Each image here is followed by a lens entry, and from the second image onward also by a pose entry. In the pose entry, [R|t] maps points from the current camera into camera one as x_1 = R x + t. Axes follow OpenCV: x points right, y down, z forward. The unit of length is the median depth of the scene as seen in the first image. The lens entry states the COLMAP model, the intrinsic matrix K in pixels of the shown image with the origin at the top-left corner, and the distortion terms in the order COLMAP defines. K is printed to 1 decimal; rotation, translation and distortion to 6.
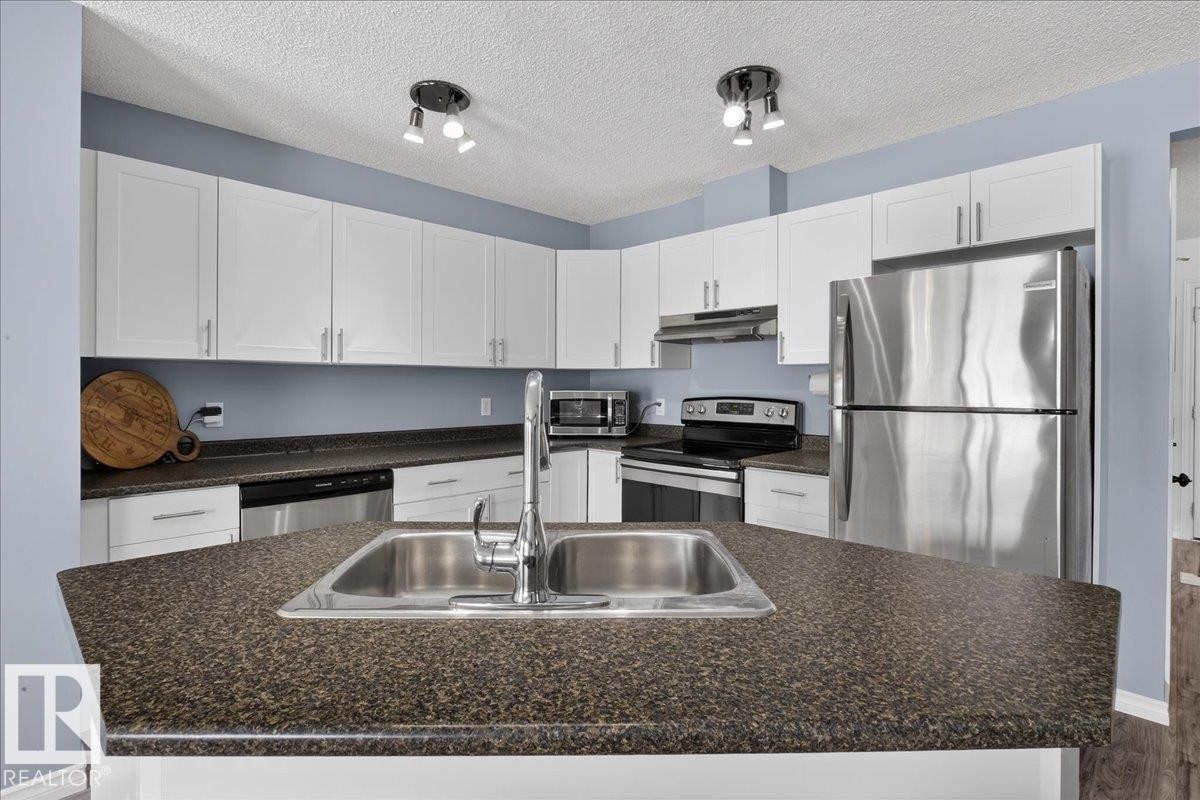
lens RADIAL K [[581.8, 0, 600.3], [0, 581.8, 389.3], [0, 0, 1]] dist [-0.011349, 0.000335]
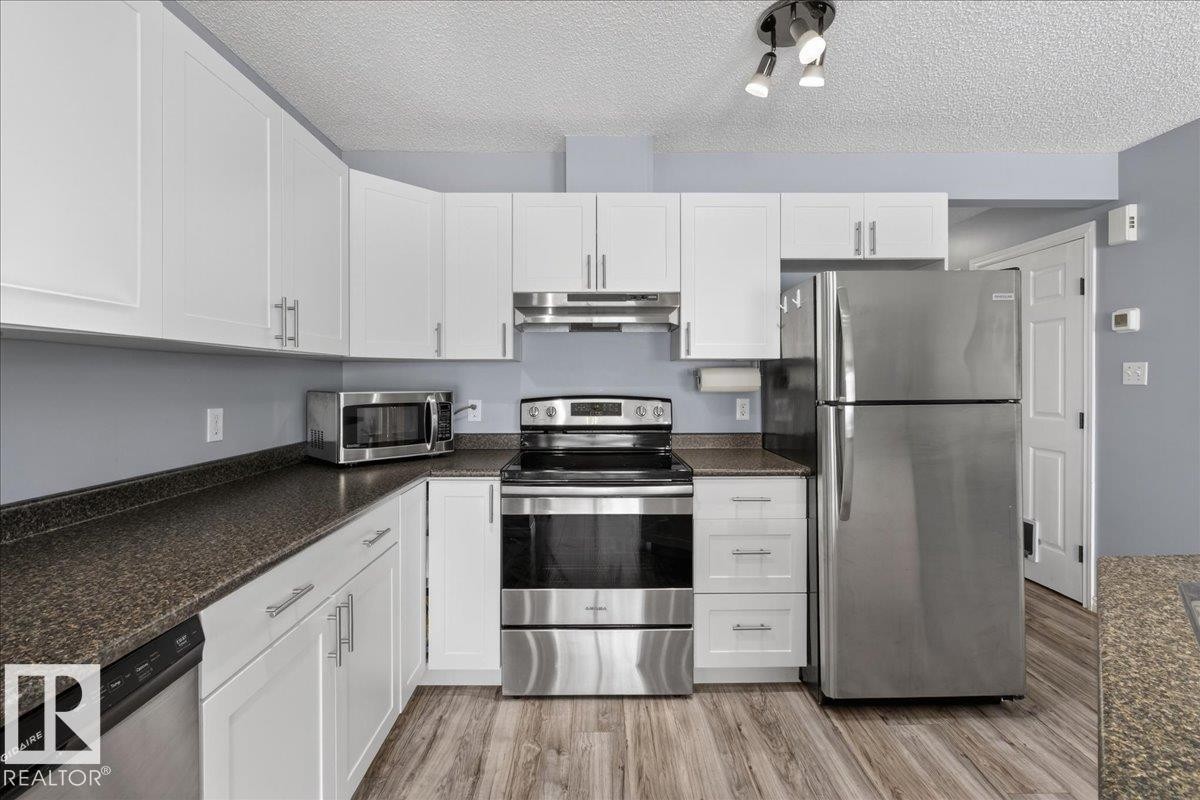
lens RADIAL K [[532.6, 0, 592.0], [0, 532.6, 380.8], [0, 0, 1]] dist [-0.006054, 0.000799]
pose [[0.704372, -0.003146, 0.709824, -0.365943], [0.009691, 0.999940, -0.005185, -0.004950], [-0.709765, 0.010531, 0.704360, 0.501106]]
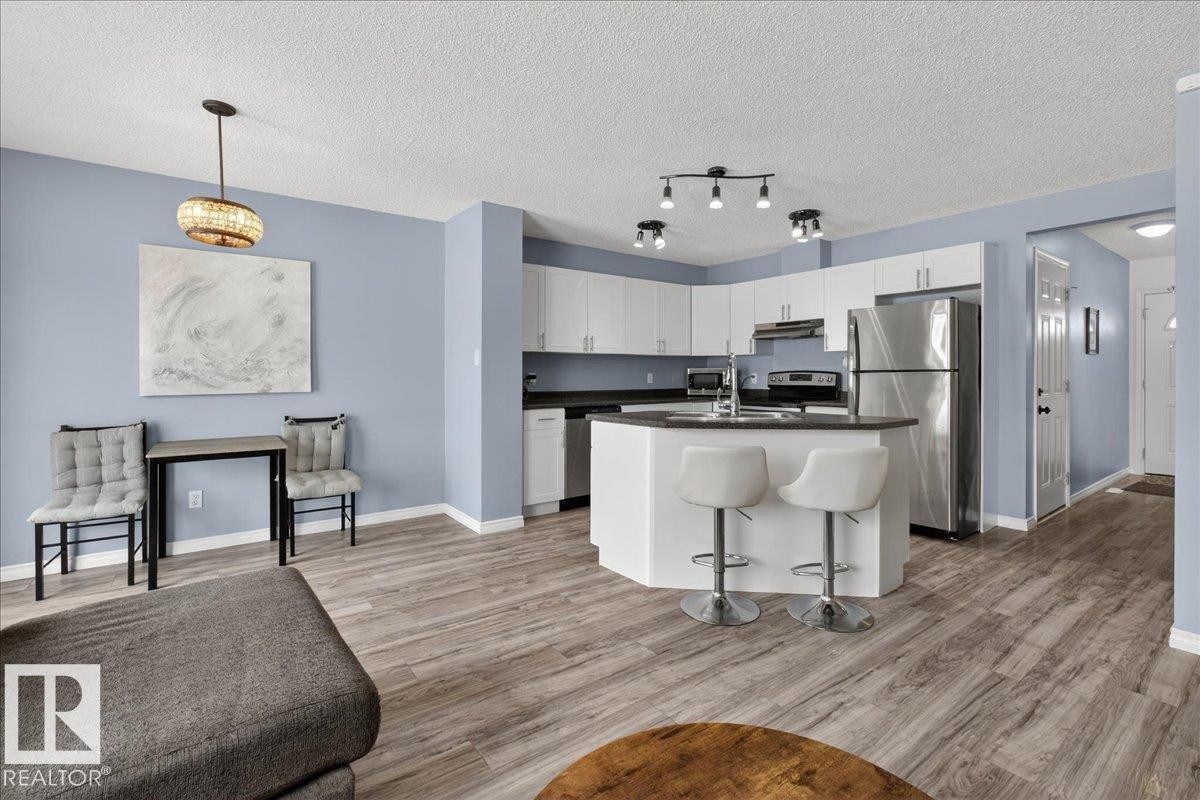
lens RADIAL K [[532.6, 0, 598.2], [0, 532.6, 374.5], [0, 0, 1]] dist [-0.006054, 0.000799]
pose [[0.989126, -0.004506, -0.147003, -0.143424], [0.003398, 0.999964, -0.007790, 0.038350], [0.147032, 0.007206, 0.989105, -0.715176]]
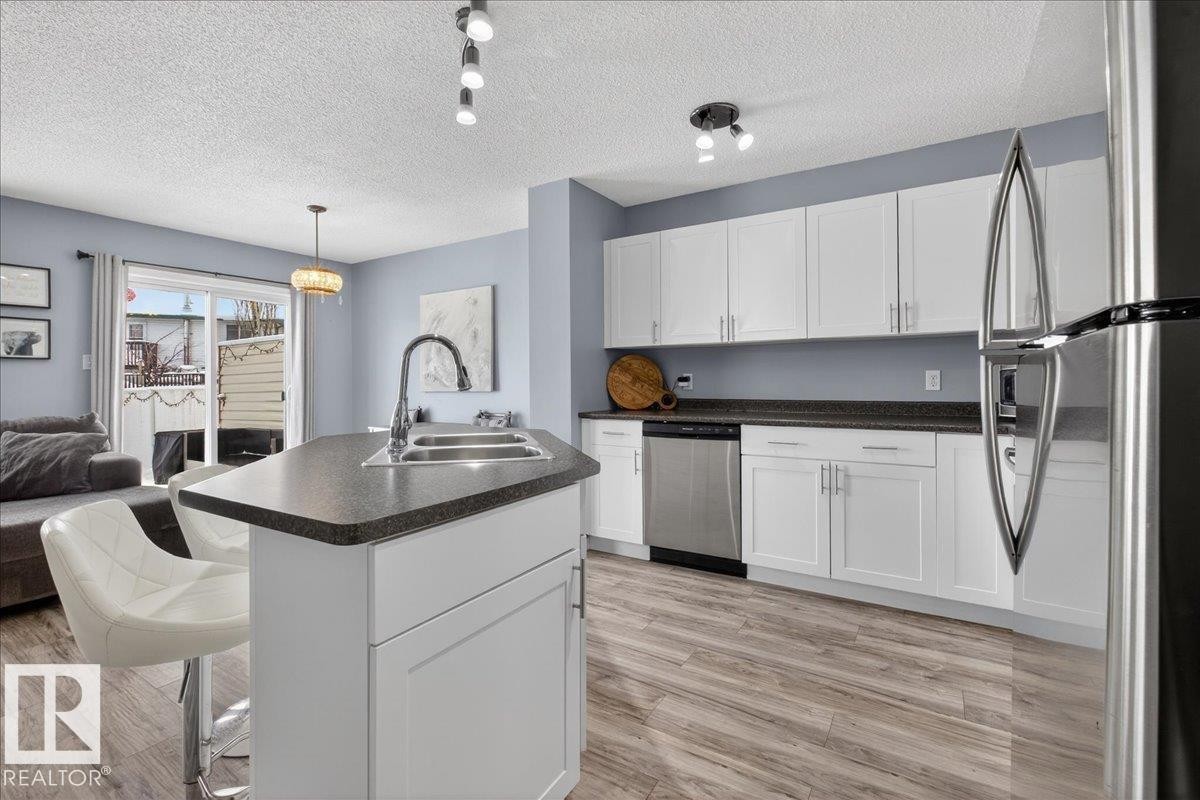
lens RADIAL K [[532.6, 0, 603.7], [0, 532.6, 380.3], [0, 0, 1]] dist [-0.006054, 0.000799]
pose [[0.222719, -0.006087, -0.974864, 0.582909], [-0.001825, 0.999976, -0.006661, 0.044314], [0.974881, 0.003263, 0.222703, 0.408913]]
